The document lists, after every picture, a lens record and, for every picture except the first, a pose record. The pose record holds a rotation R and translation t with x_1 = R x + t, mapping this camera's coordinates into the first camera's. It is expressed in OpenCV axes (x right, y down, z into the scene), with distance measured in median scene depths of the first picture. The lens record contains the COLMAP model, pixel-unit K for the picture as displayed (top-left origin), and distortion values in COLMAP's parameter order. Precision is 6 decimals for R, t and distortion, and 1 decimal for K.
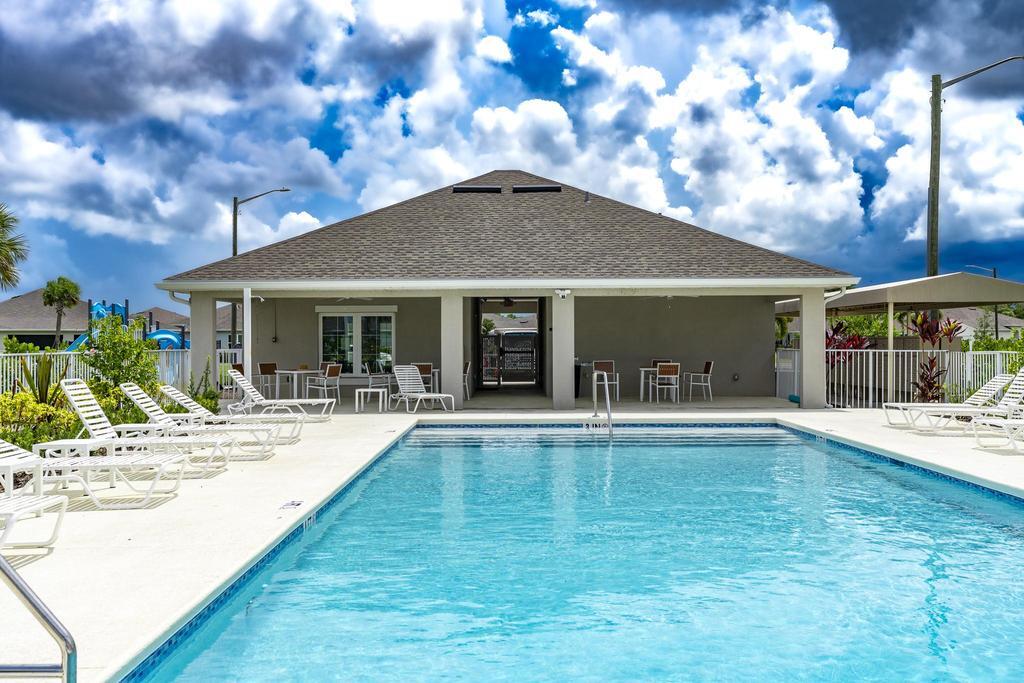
lens RADIAL K [[1015.0, 0, 512.0], [0, 1015.0, 341.5], [0, 0, 1]] dist [0.037298, 0.003096]
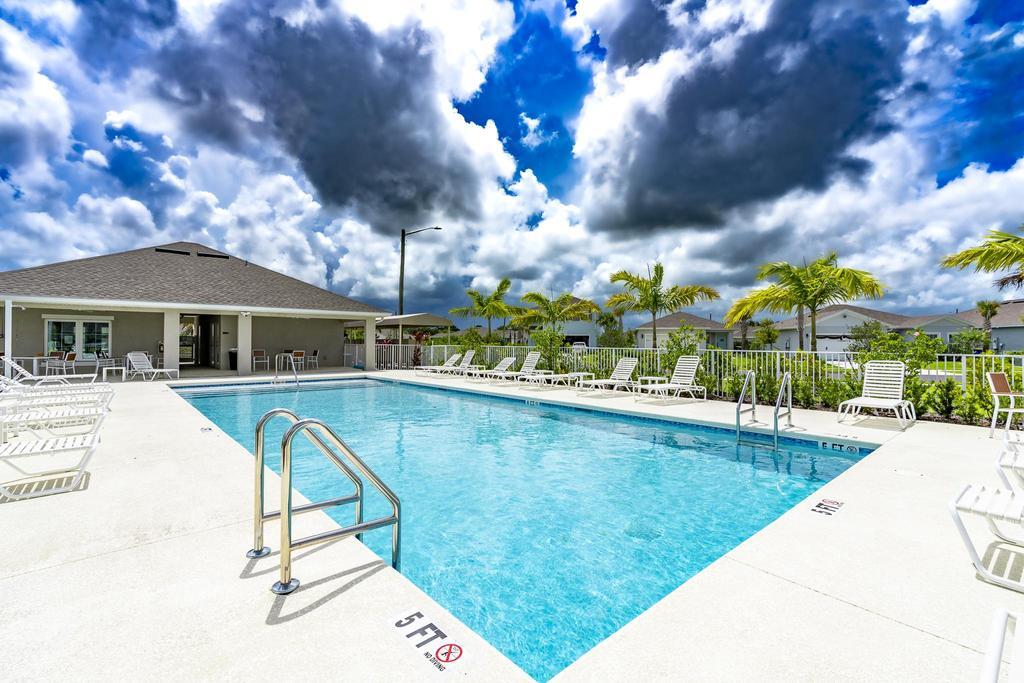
lens RADIAL K [[472.2, 0, 512.0], [0, 472.2, 341.5], [0, 0, 1]] dist [-0.001443, 0.000017]
pose [[0.758045, 0.009252, 0.652137, -0.141701], [-0.008577, 0.999954, -0.004216, 0.003199], [-0.652146, -0.002398, 0.758089, 0.012578]]
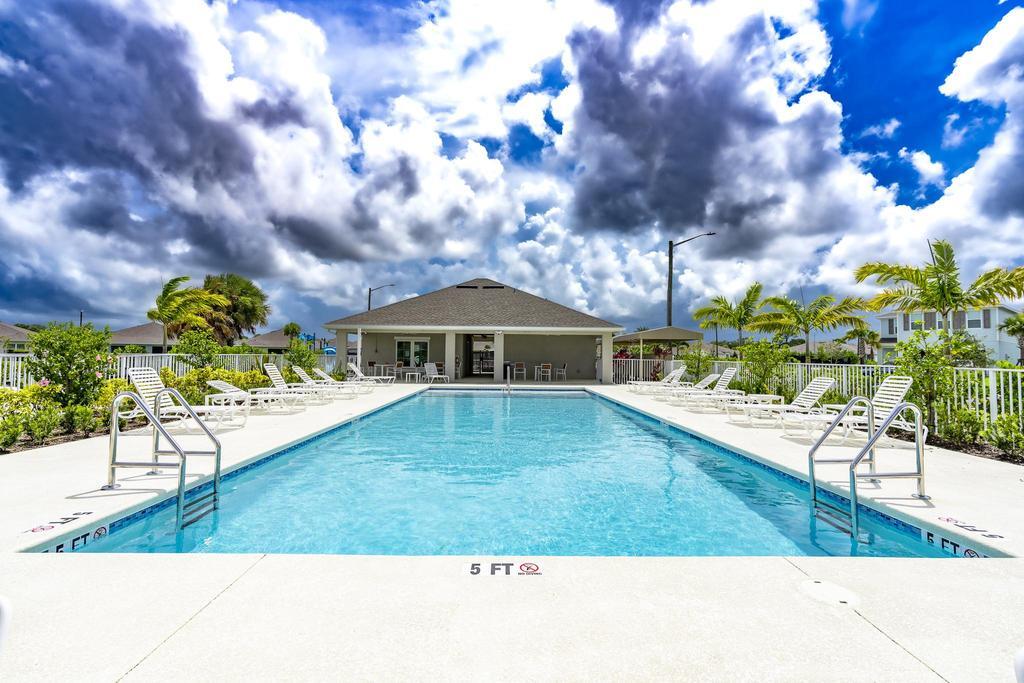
lens RADIAL K [[472.2, 0, 512.0], [0, 472.2, 341.5], [0, 0, 1]] dist [-0.001443, 0.000017]
pose [[0.999838, 0.015875, 0.008503, 0.069478], [-0.015609, 0.999413, -0.030503, 0.004511], [-0.008982, 0.030365, 0.999499, -0.065460]]
